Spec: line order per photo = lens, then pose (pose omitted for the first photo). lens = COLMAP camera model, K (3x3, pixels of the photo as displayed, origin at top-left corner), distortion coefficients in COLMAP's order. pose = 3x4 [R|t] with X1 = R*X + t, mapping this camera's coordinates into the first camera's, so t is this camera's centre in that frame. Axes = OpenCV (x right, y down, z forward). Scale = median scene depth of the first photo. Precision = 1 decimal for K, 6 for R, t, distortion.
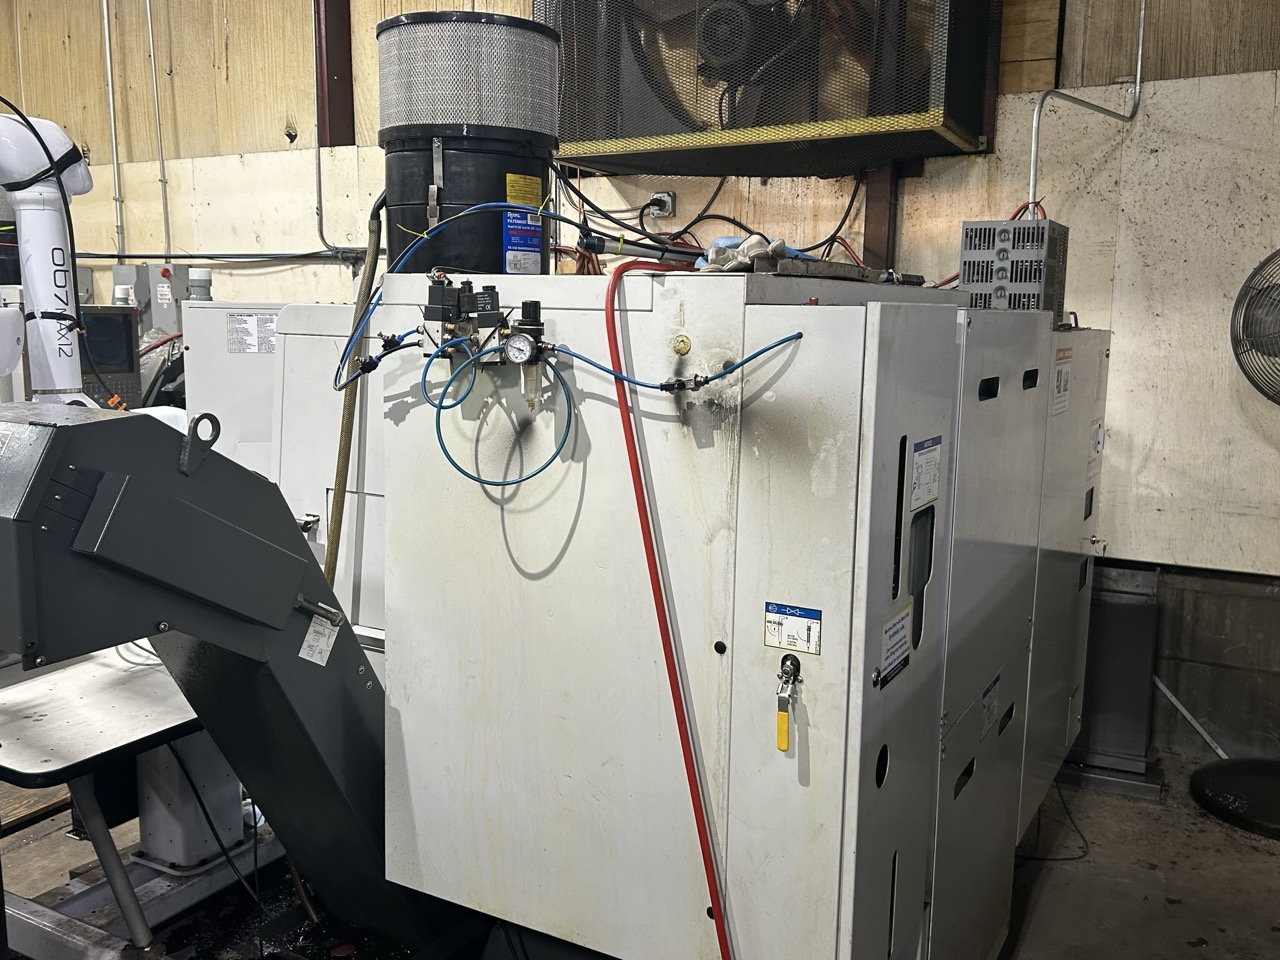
lens RADIAL K [[1125.5, 0, 644.4], [0, 1125.5, 457.6], [0, 0, 1]] dist [0.073781, -0.106042]
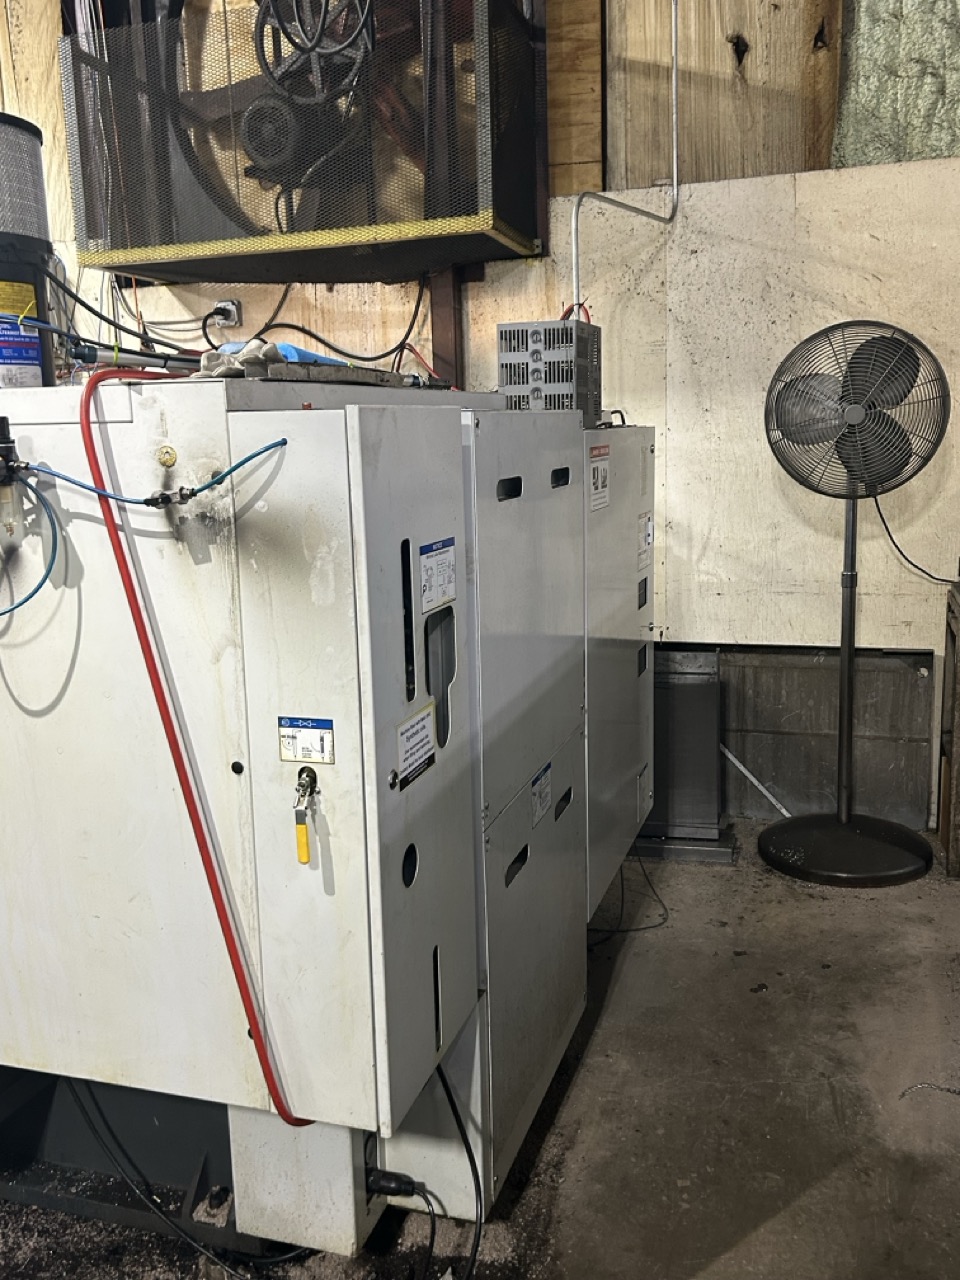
lens RADIAL K [[1125.5, 0, 520.1], [0, 1125.5, 623.3], [0, 0, 1]] dist [0.073781, -0.106042]
pose [[0.977278, -0.078534, 0.196878, 0.104967], [0.069522, 0.996209, 0.052288, 0.008573], [-0.200238, -0.037412, 0.979033, -0.001723]]
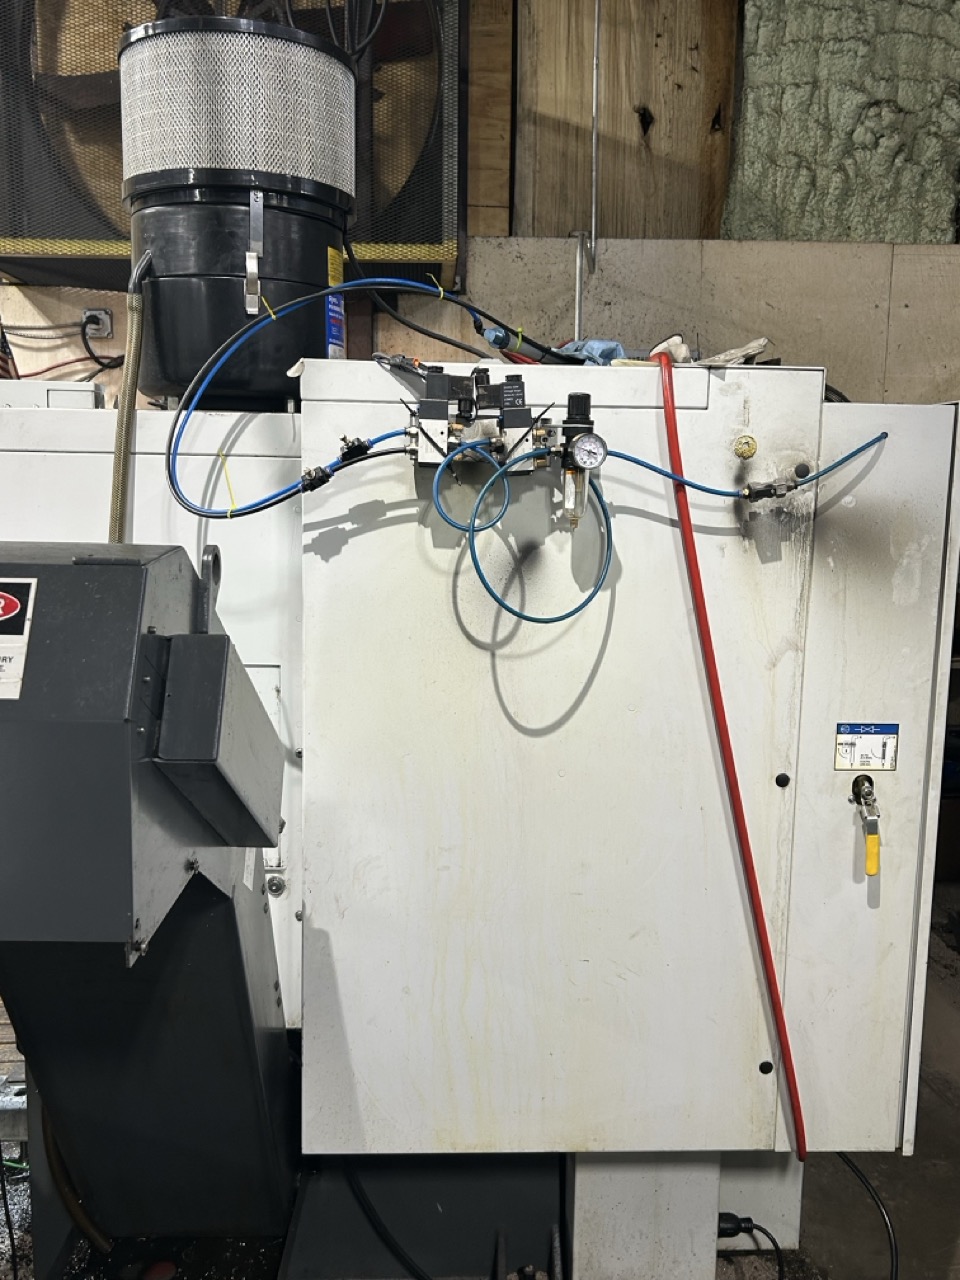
lens RADIAL K [[1125.5, 0, 386.3], [0, 1125.5, 638.5], [0, 0, 1]] dist [0.073781, -0.106042]
pose [[0.848285, -0.075400, 0.524144, -0.579140], [0.067245, 0.997136, 0.034612, 0.000064], [-0.525253, 0.005885, 0.850926, 0.326235]]
